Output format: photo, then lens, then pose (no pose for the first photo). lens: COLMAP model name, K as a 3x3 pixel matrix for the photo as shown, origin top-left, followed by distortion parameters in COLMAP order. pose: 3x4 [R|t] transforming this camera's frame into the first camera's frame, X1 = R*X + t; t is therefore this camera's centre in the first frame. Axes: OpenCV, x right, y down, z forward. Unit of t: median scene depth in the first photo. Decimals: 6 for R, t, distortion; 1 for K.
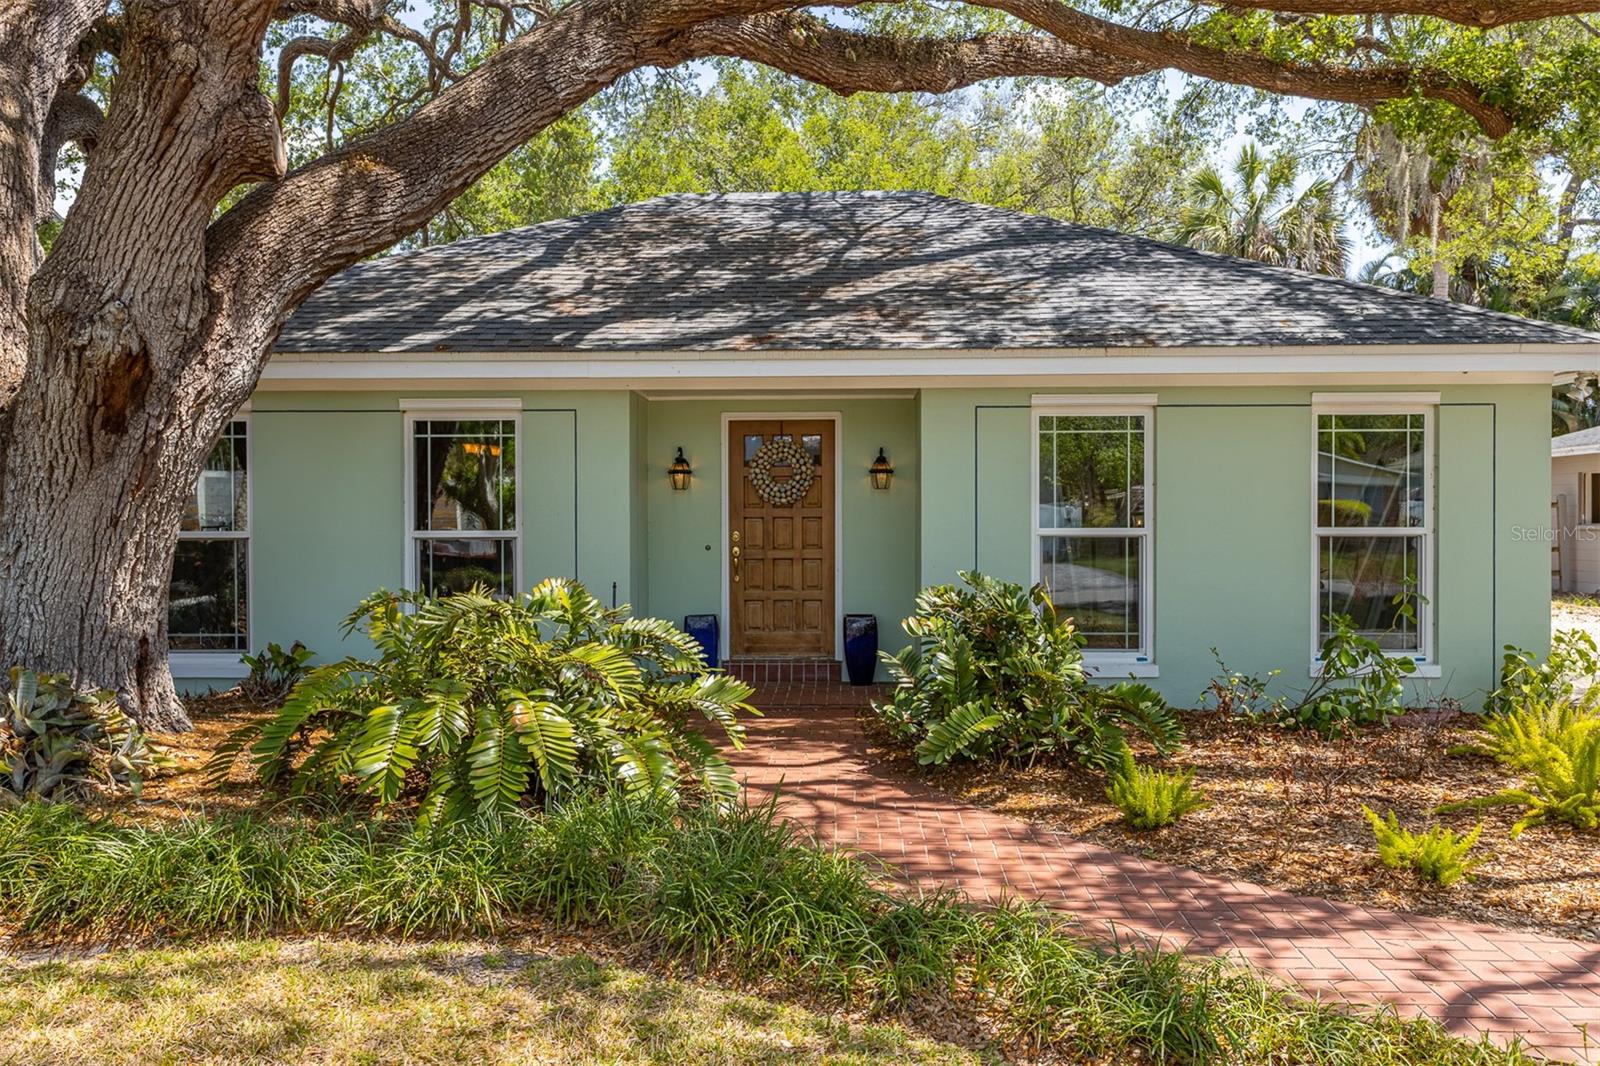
lens RADIAL K [[1322.2, 0, 776.7], [0, 1322.2, 536.1], [0, 0, 1]] dist [0.009716, 0.001094]
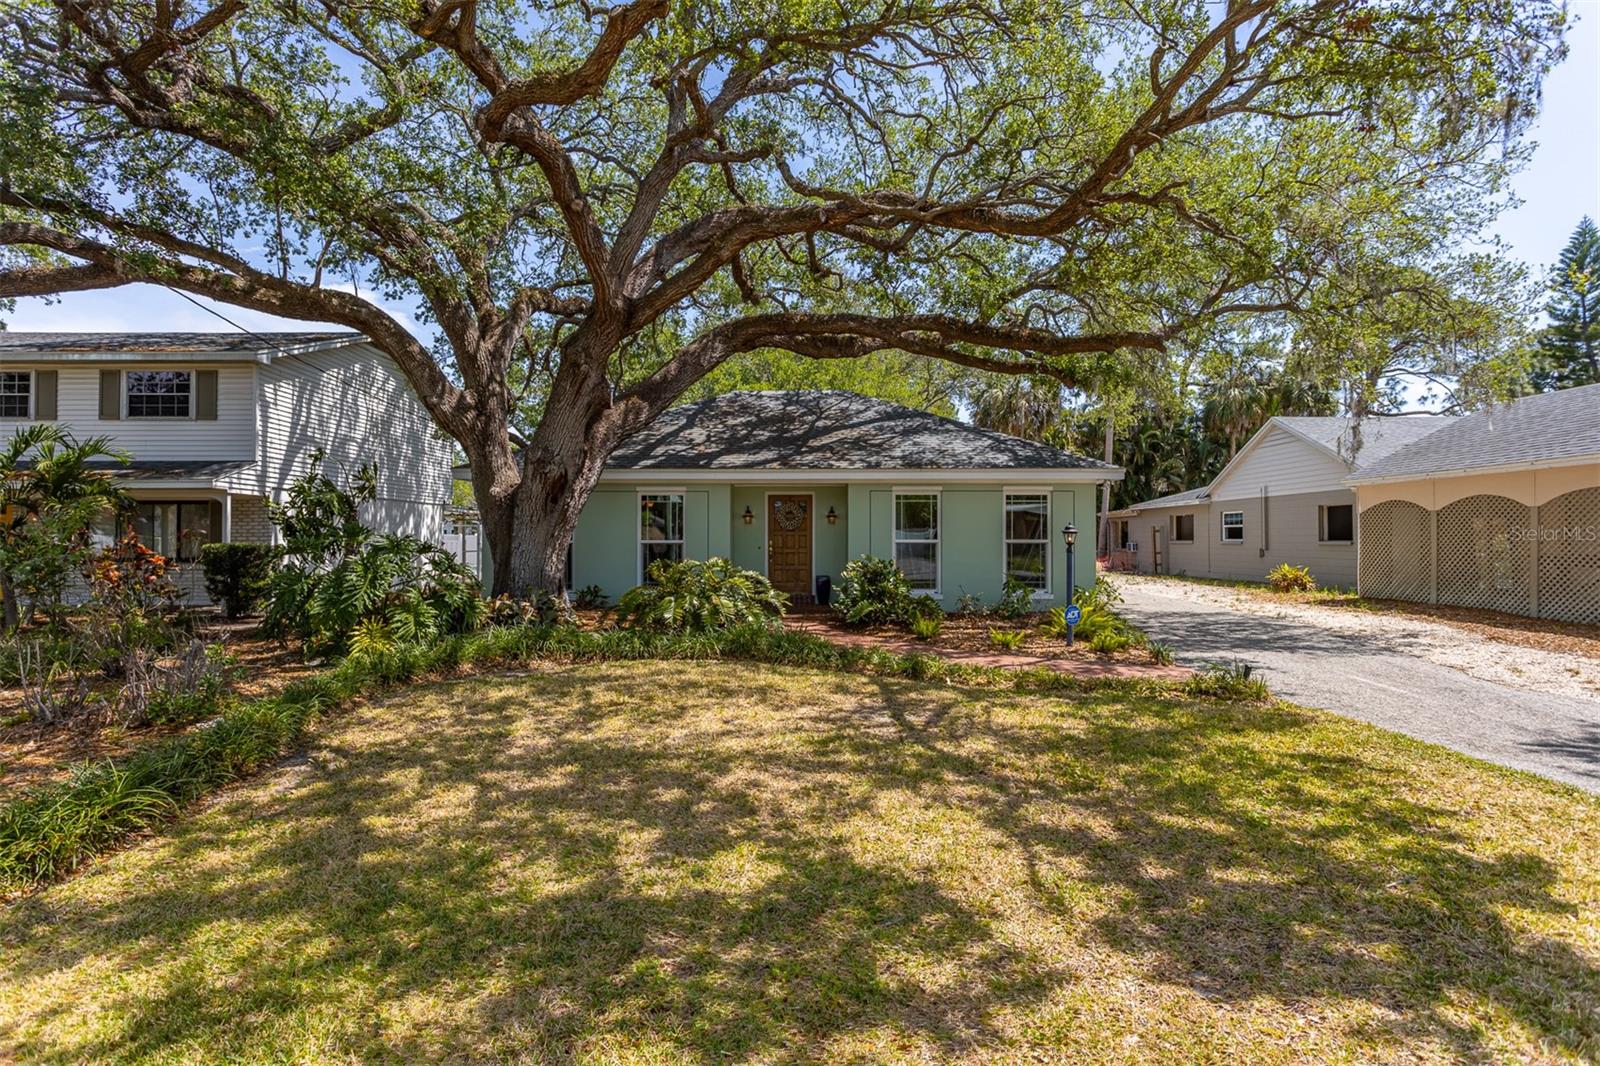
lens RADIAL K [[823.0, 0, 780.6], [0, 823.0, 526.2], [0, 0, 1]] dist [-0.000857, -0.000162]
pose [[0.999661, 0.002741, 0.025895, -0.059546], [-0.001966, 0.999552, -0.029882, 0.014828], [-0.025965, 0.029821, 0.999218, -0.553714]]
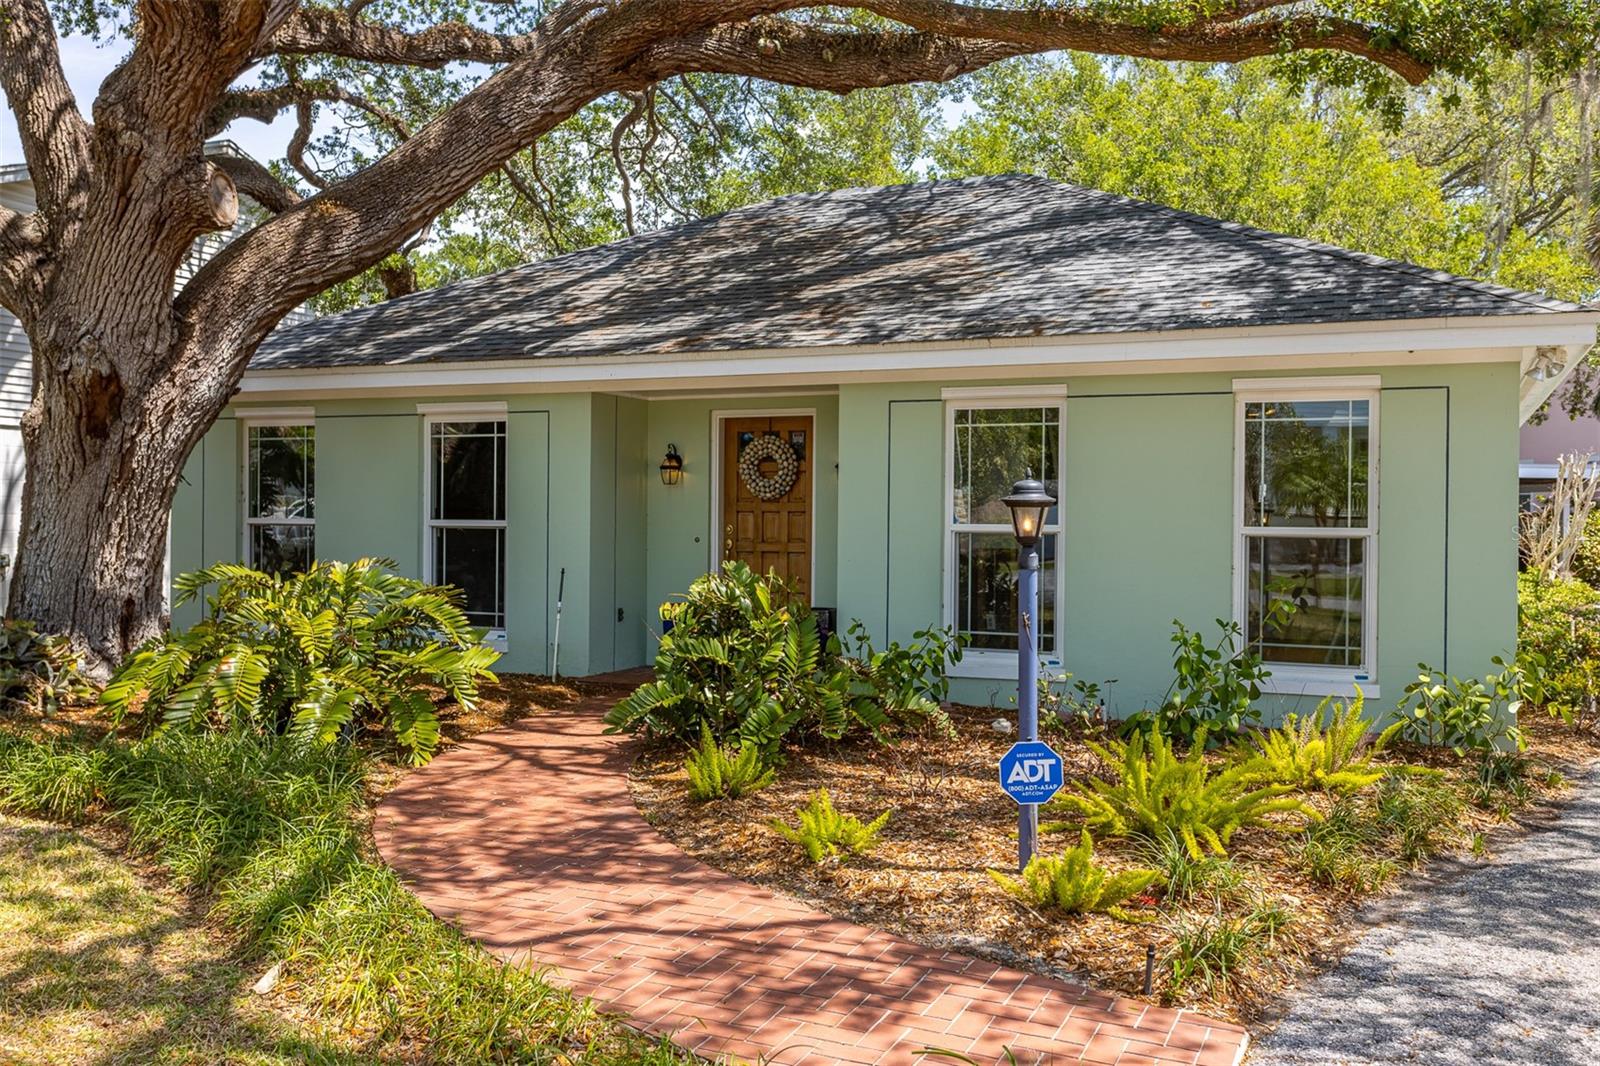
lens RADIAL K [[1436.2, 0, 800.0], [0, 1436.2, 533.0], [0, 0, 1]] dist [0.008197, 0.002162]
pose [[0.928718, 0.014544, -0.370503, 0.506267], [-0.016167, 0.999868, -0.001275, 0.003906], [0.370435, 0.007174, 0.928831, -0.030669]]
